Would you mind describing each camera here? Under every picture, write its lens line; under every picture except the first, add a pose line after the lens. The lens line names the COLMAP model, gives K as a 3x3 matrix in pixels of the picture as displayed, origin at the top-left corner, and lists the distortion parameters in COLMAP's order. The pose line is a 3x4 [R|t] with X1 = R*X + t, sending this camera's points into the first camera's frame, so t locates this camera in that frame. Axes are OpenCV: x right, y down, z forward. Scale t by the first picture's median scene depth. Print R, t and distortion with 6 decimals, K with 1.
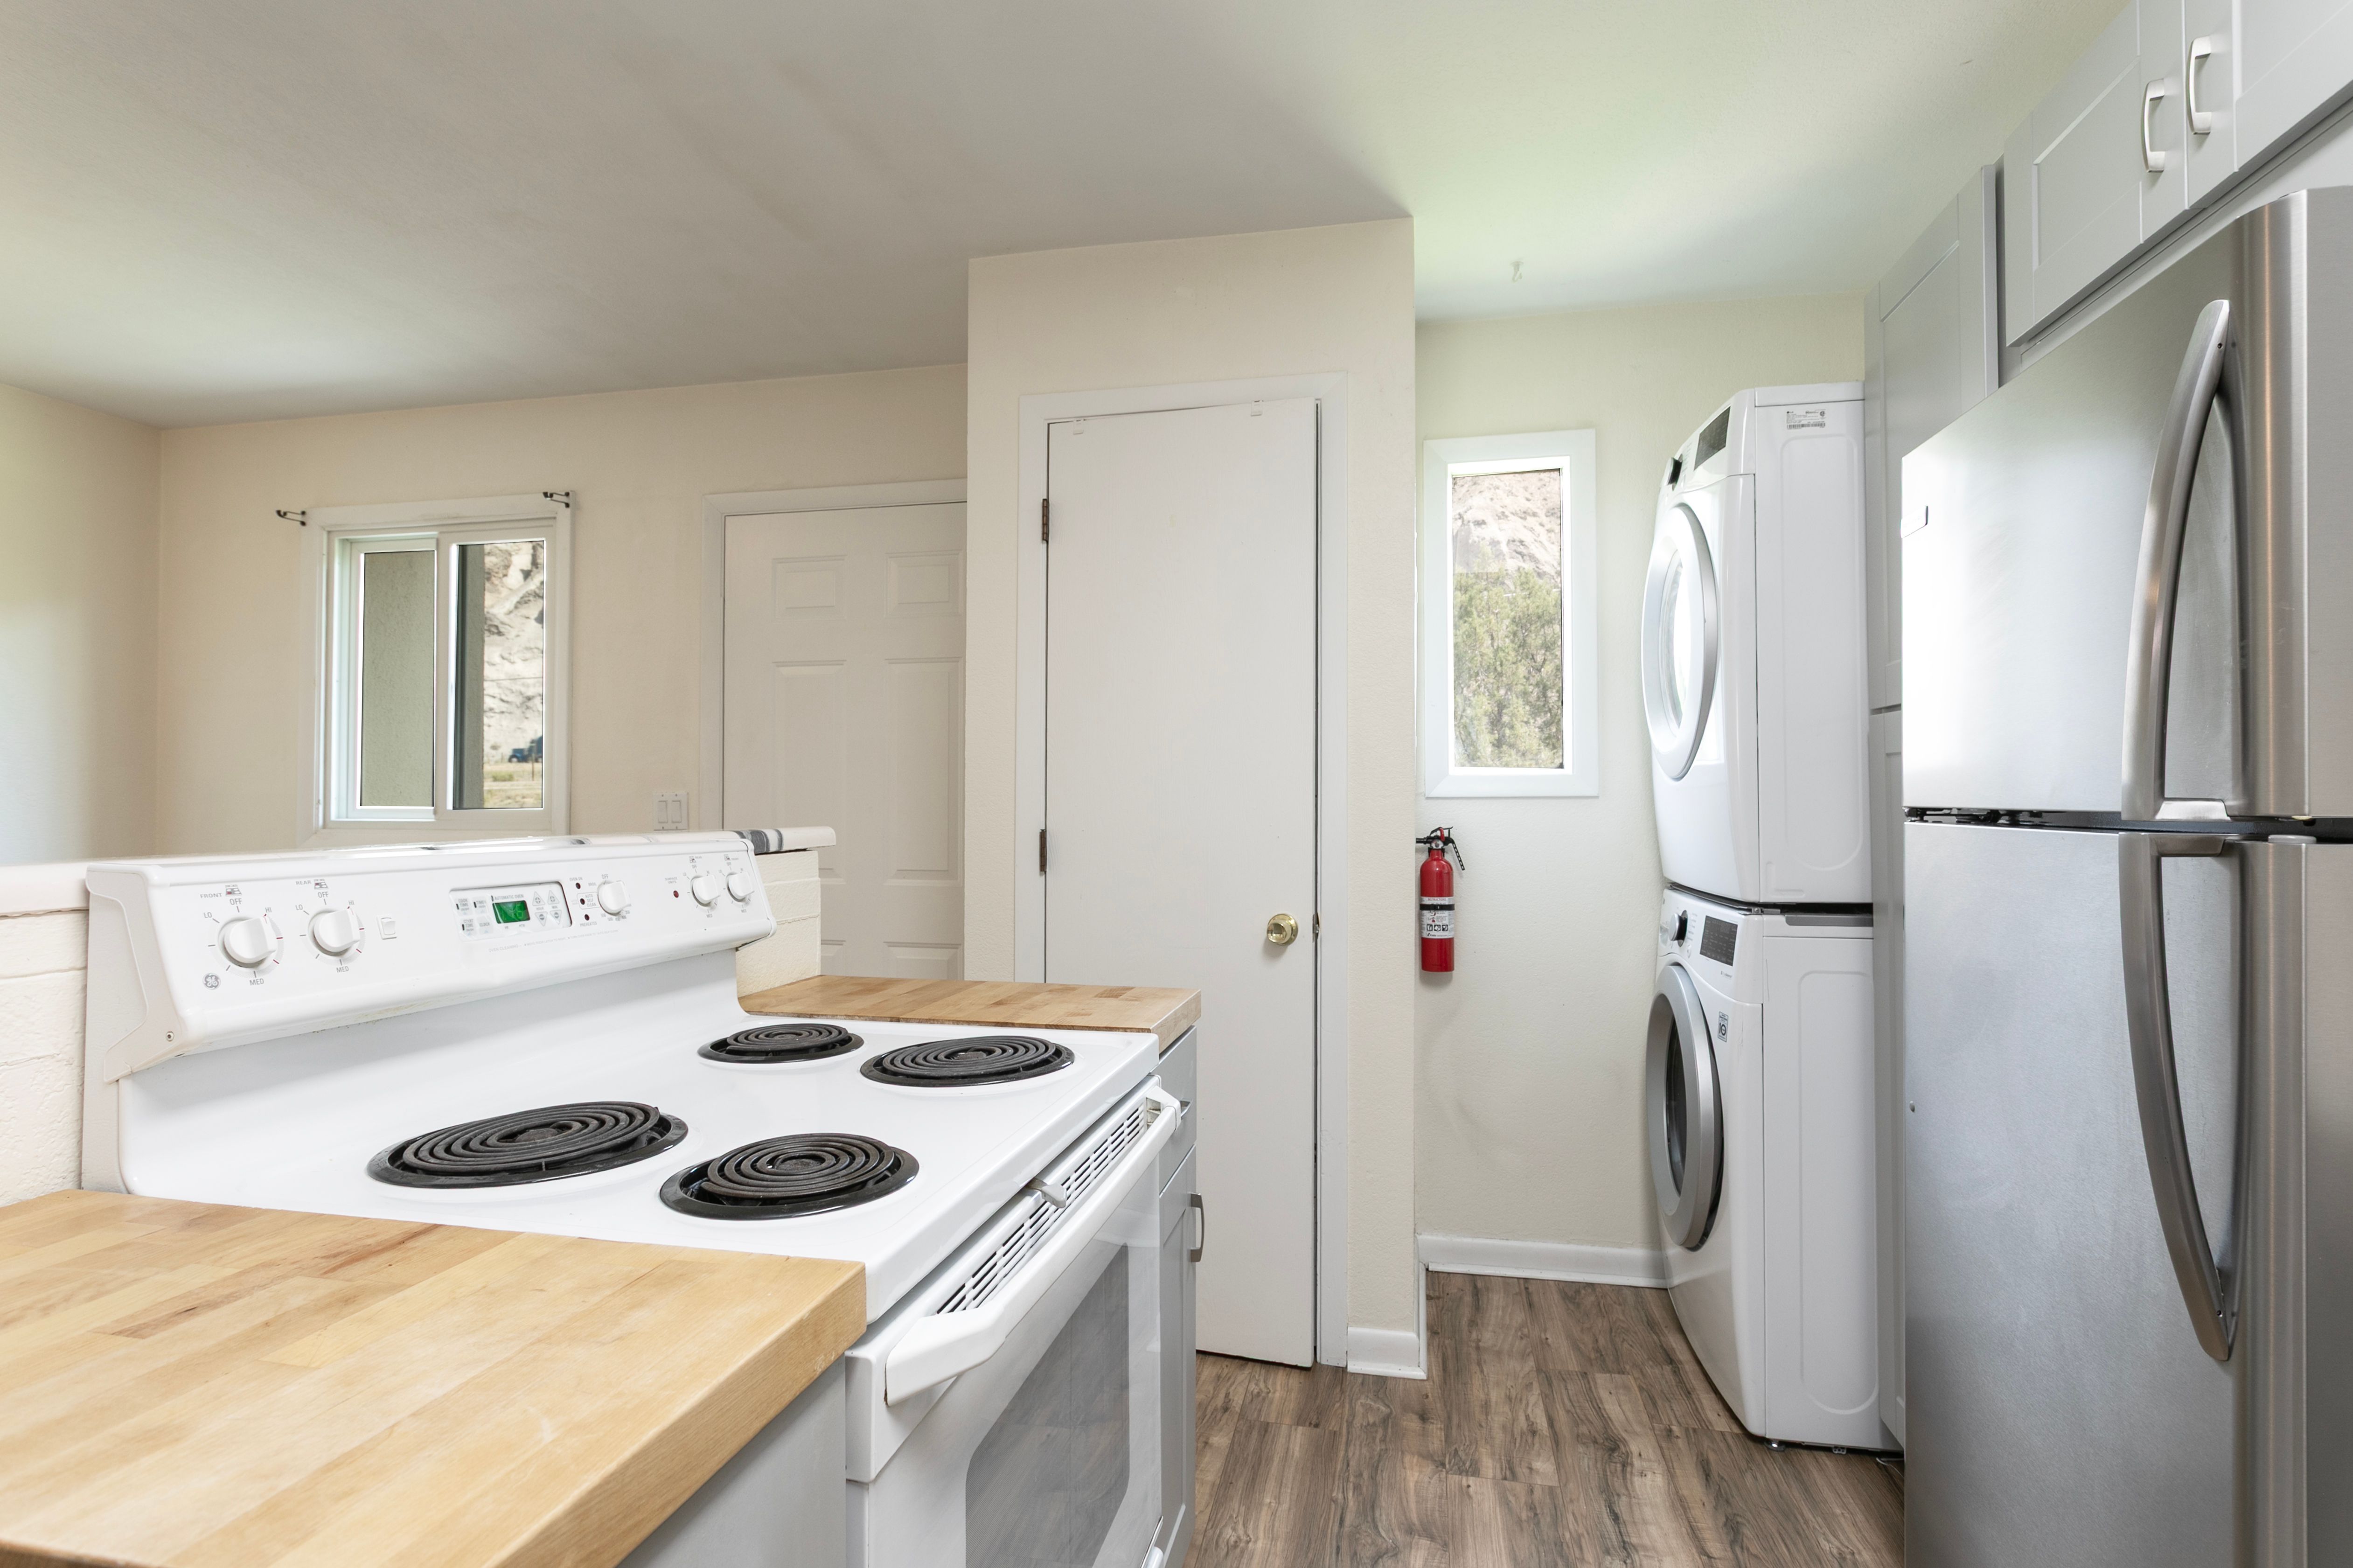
lens RADIAL K [[1182.9, 0, 1176.5], [0, 1182.9, 784.0], [0, 0, 1]] dist [0.002501, 0.000857]
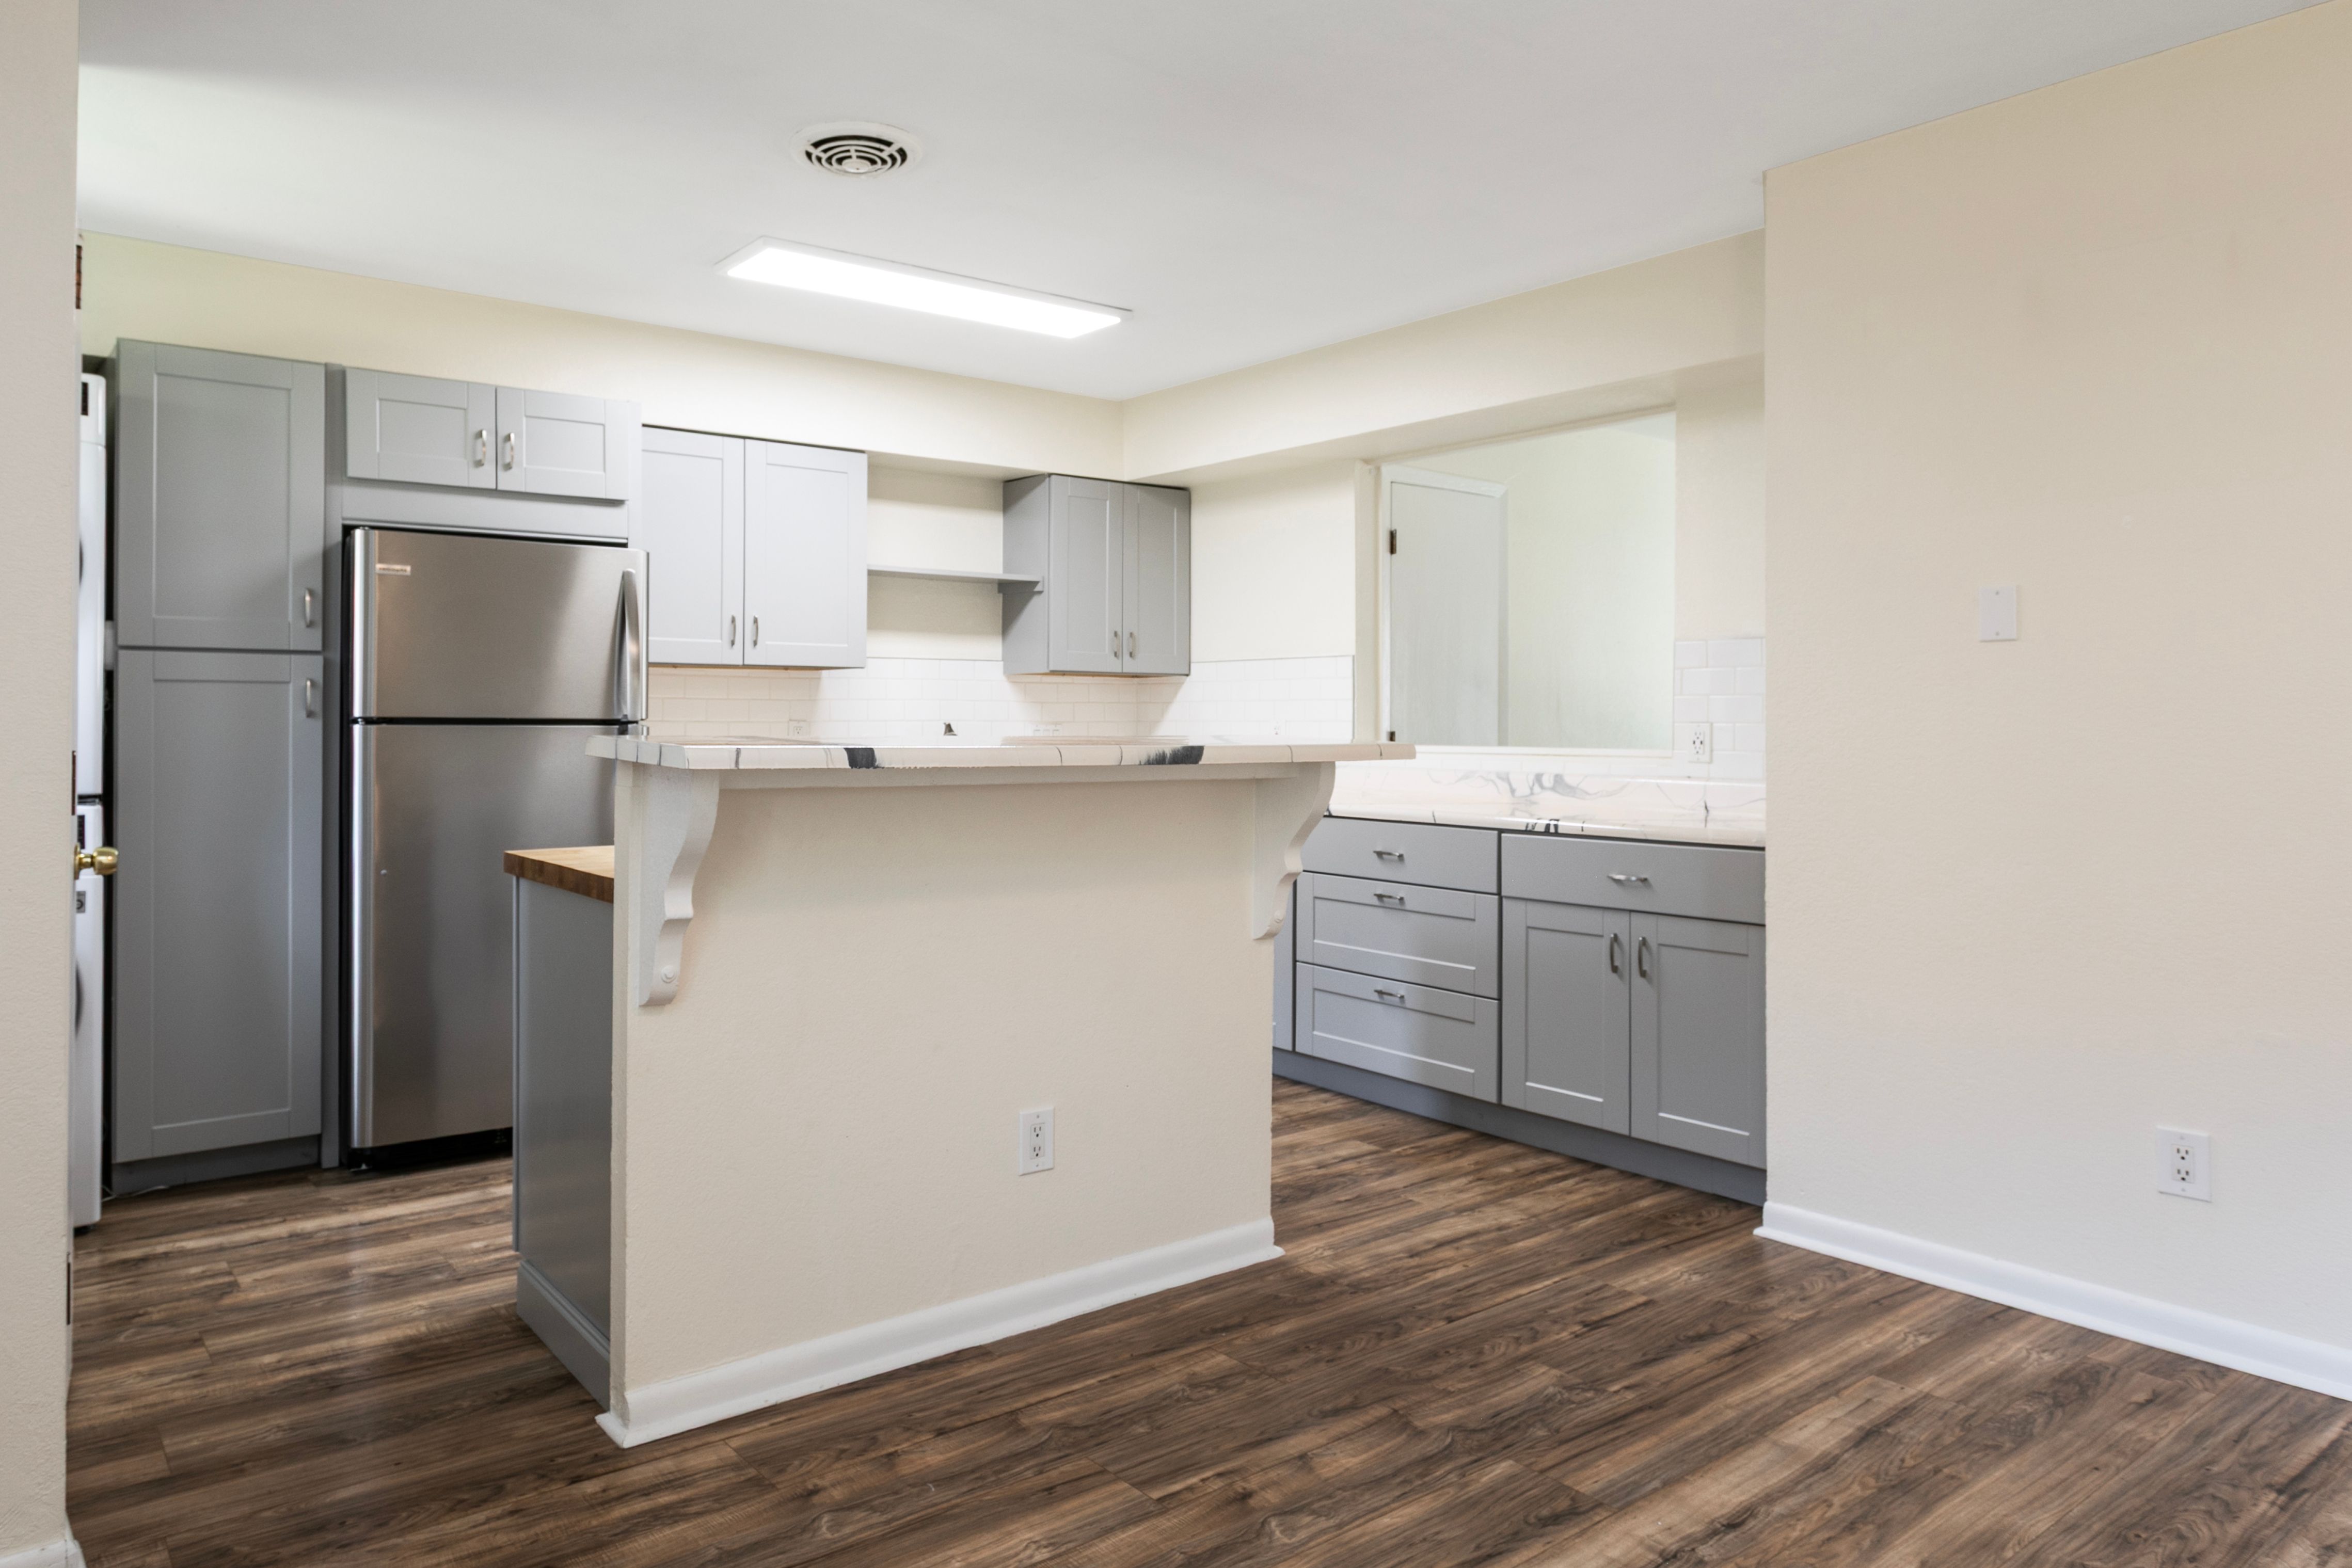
lens RADIAL K [[1414.6, 0, 1174.0], [0, 1414.6, 720.3], [0, 0, 1]] dist [-0.002225, -0.002889]
pose [[-0.803080, 0.001245, 0.595870, -1.158156], [-0.008197, 0.999880, -0.013137, 0.029174], [-0.595815, -0.015434, -0.802973, 1.361708]]
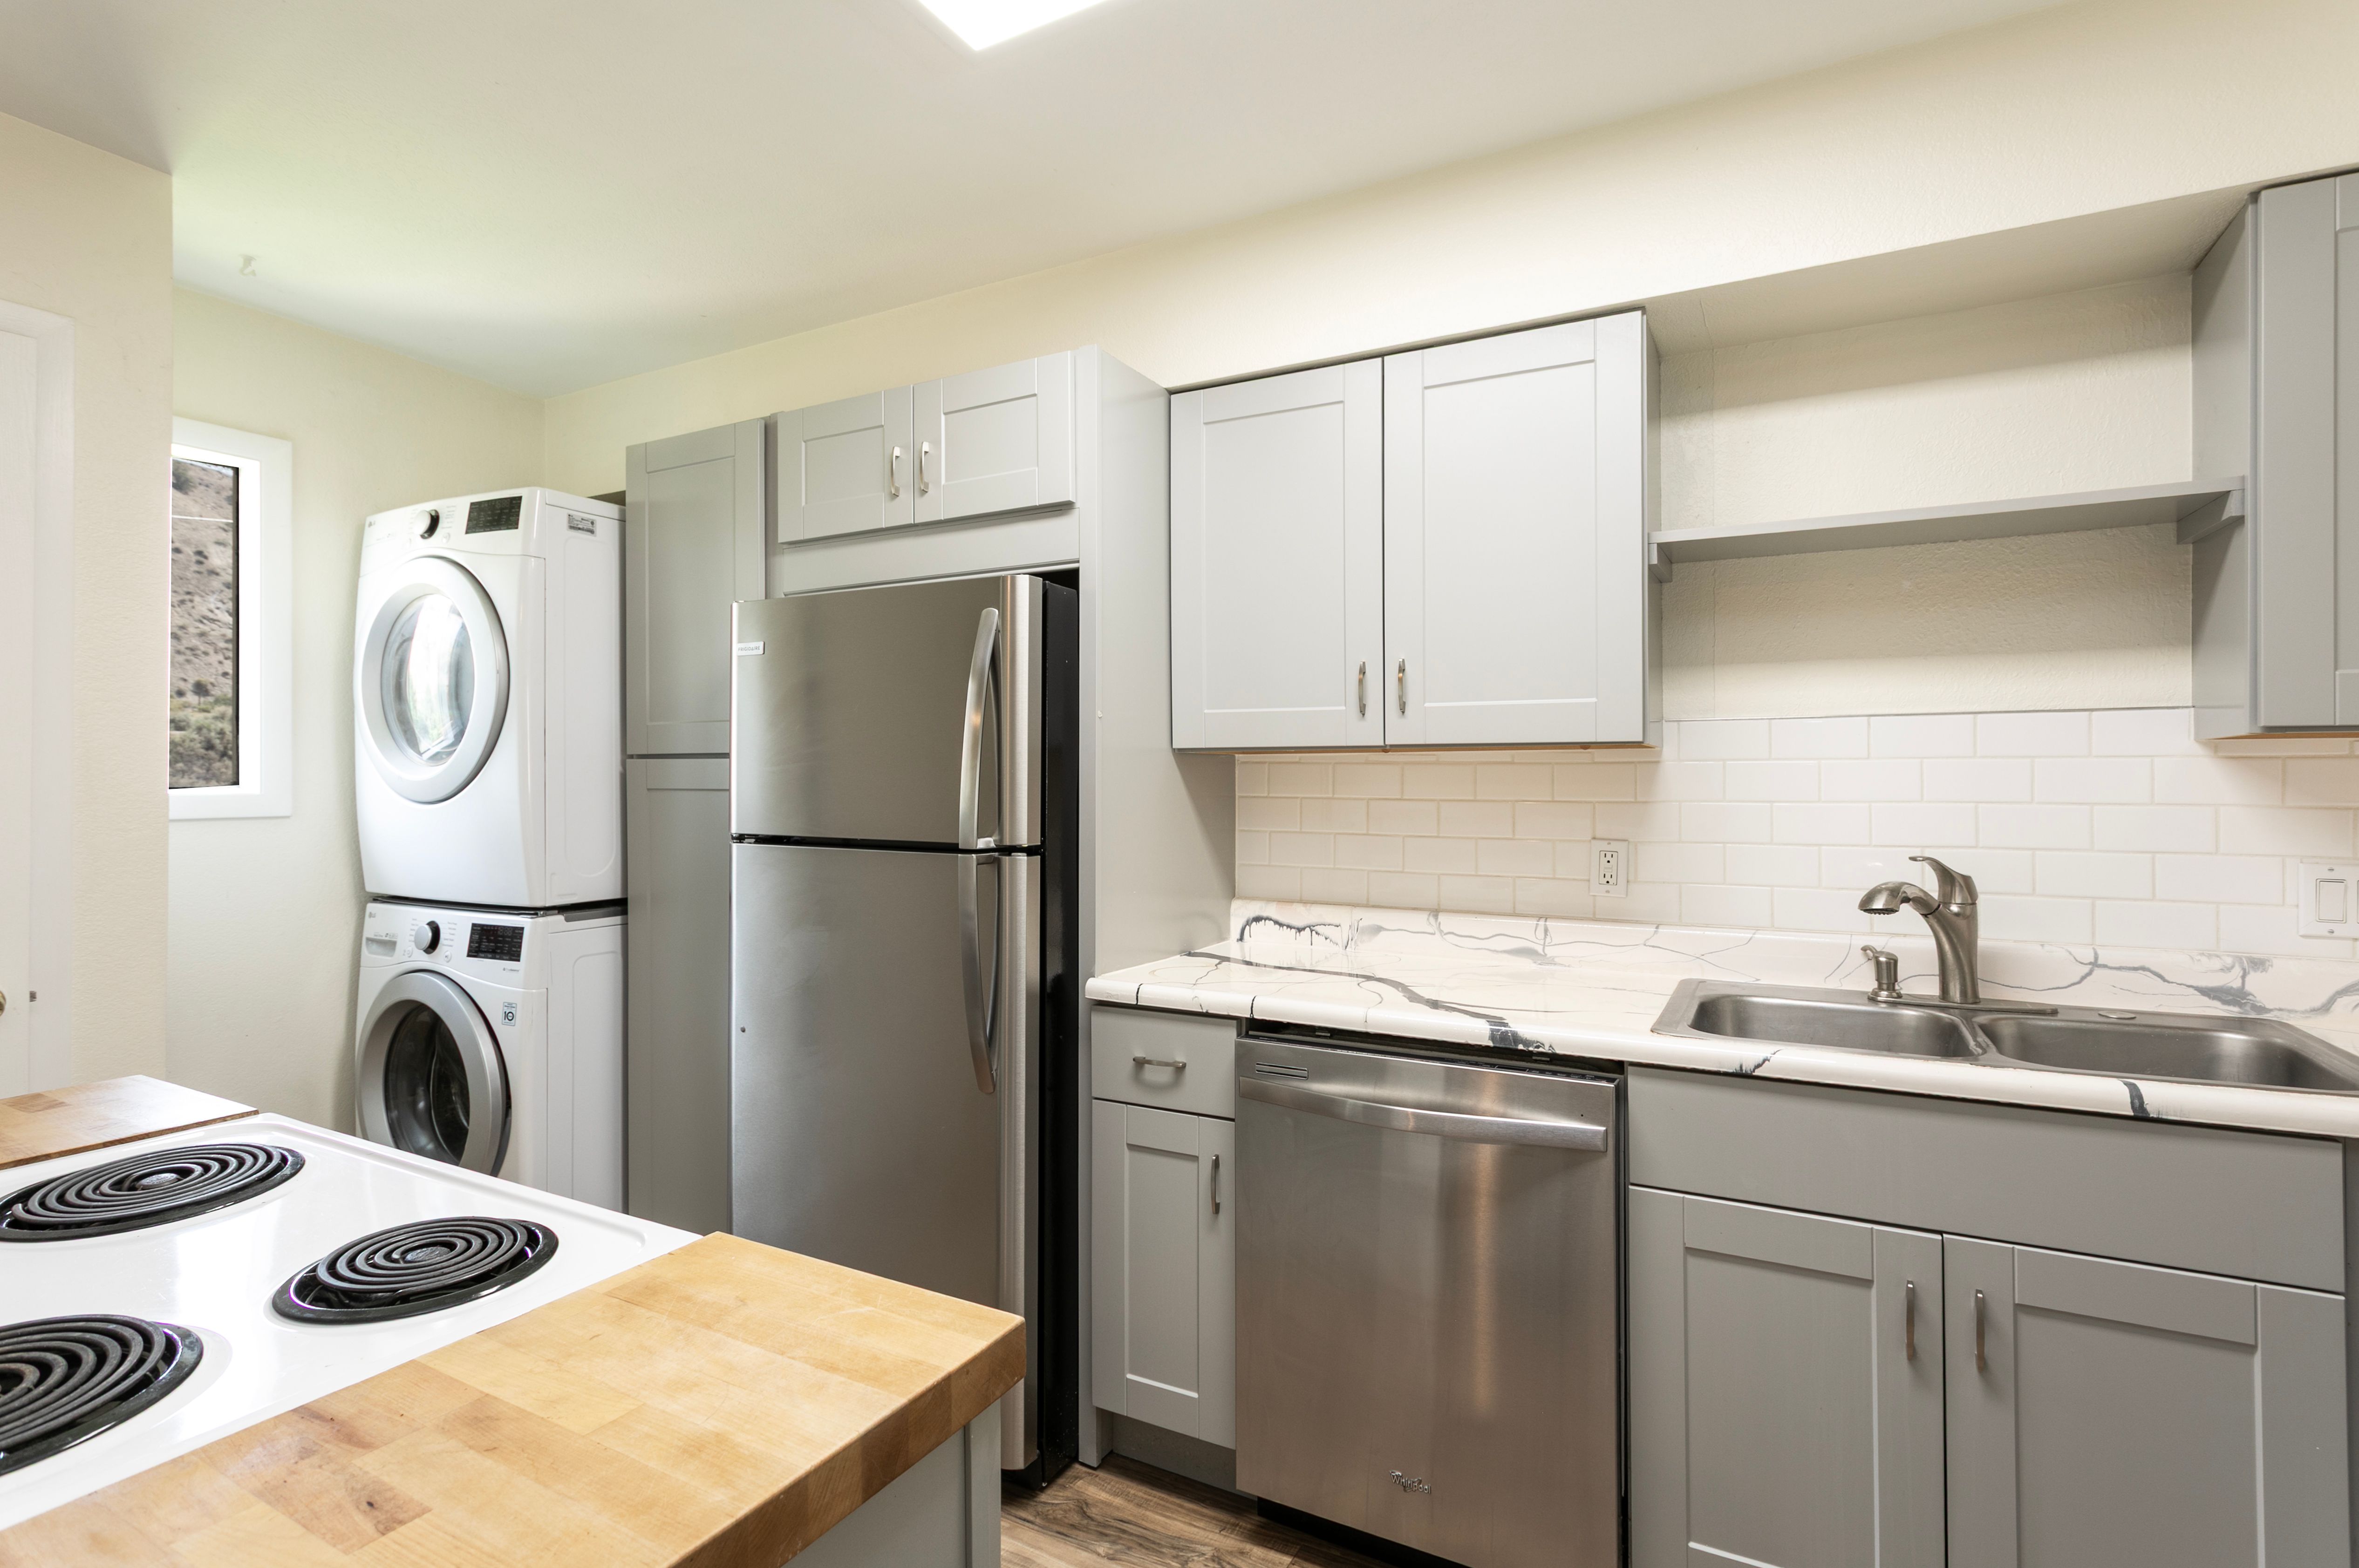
lens RADIAL K [[1145.2, 0, 1184.1], [0, 1145.2, 766.6], [0, 0, 1]] dist [-0.000150, 0.000107]
pose [[0.263355, 0.013705, 0.964602, -0.431570], [-0.017281, 0.999806, -0.009487, -0.041213], [-0.964544, -0.014171, 0.263541, 0.039499]]
